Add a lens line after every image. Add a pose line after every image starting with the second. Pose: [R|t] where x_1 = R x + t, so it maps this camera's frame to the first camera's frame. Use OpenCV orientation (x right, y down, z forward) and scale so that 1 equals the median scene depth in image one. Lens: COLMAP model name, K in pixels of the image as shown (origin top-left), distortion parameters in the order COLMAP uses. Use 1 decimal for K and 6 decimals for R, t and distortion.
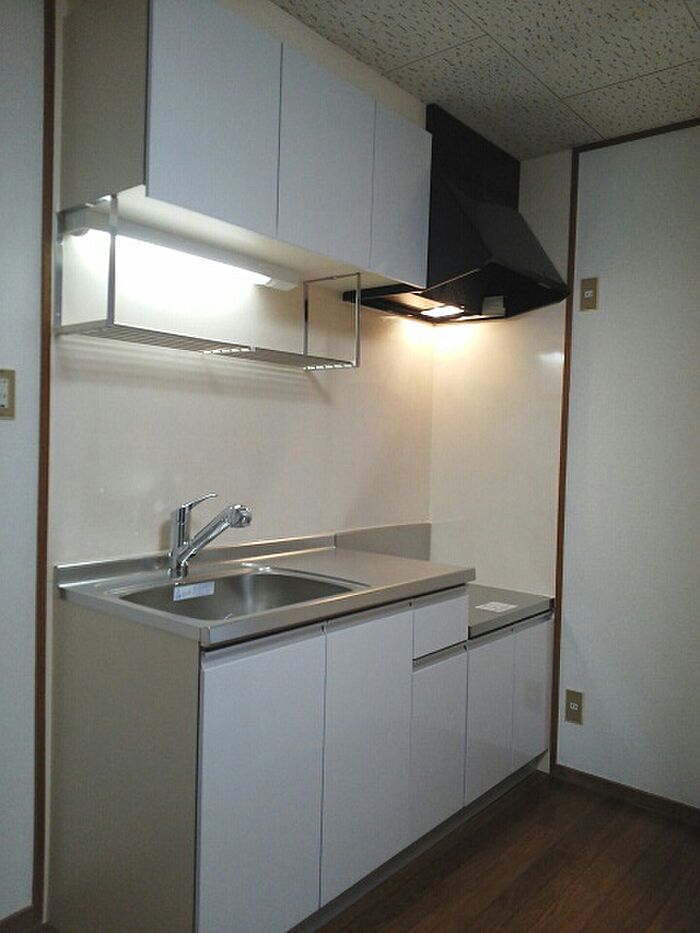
lens RADIAL K [[726.7, 0, 350.0], [0, 726.7, 466.5], [0, 0, 1]] dist [0.077498, -0.166923]
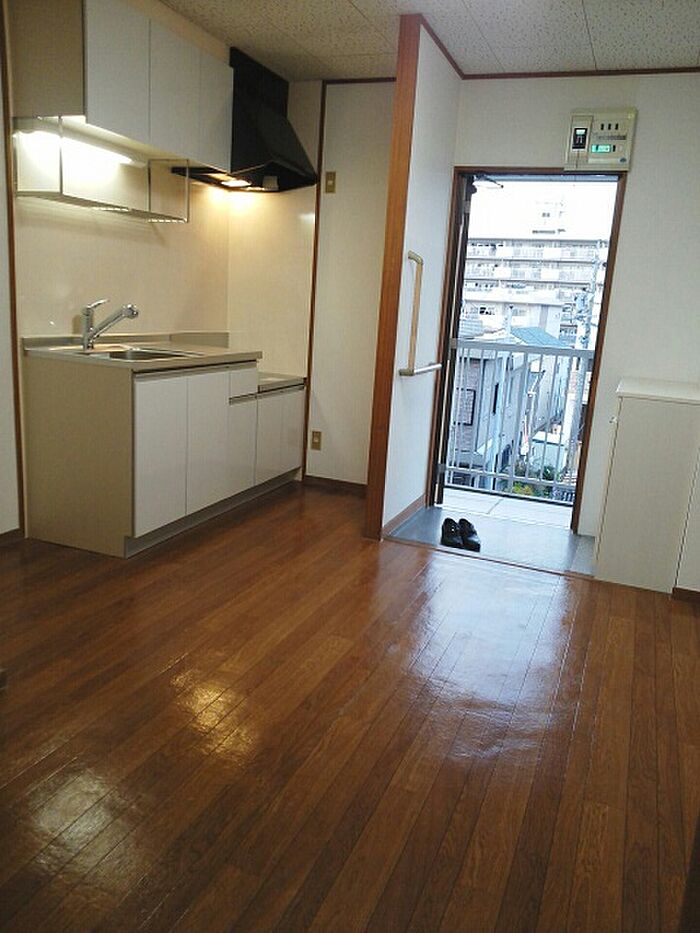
lens RADIAL K [[726.7, 0, 350.0], [0, 726.7, 466.5], [0, 0, 1]] dist [0.077498, -0.166923]
pose [[0.948901, -0.037219, 0.313371, -0.172384], [-0.029394, 0.978279, 0.205198, 0.043955], [-0.314202, -0.203924, 0.927196, -0.684990]]
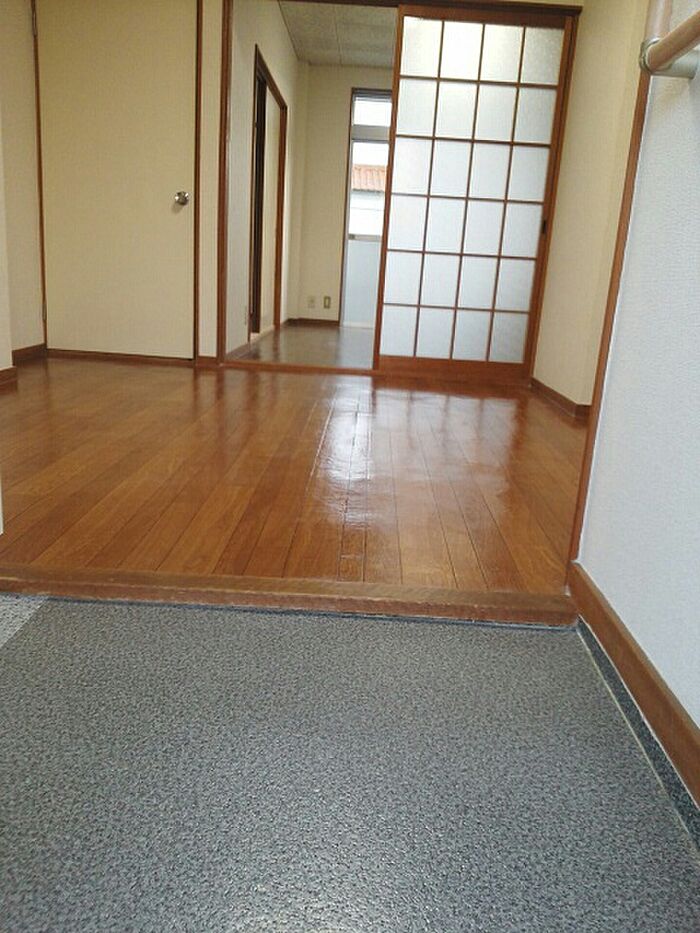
lens RADIAL K [[726.7, 0, 350.0], [0, 726.7, 466.5], [0, 0, 1]] dist [0.077498, -0.166923]
pose [[-0.781737, 0.083608, -0.617978, 0.329318], [-0.105481, 0.958965, 0.263174, 0.269555], [0.614623, 0.270918, -0.740839, 0.948369]]
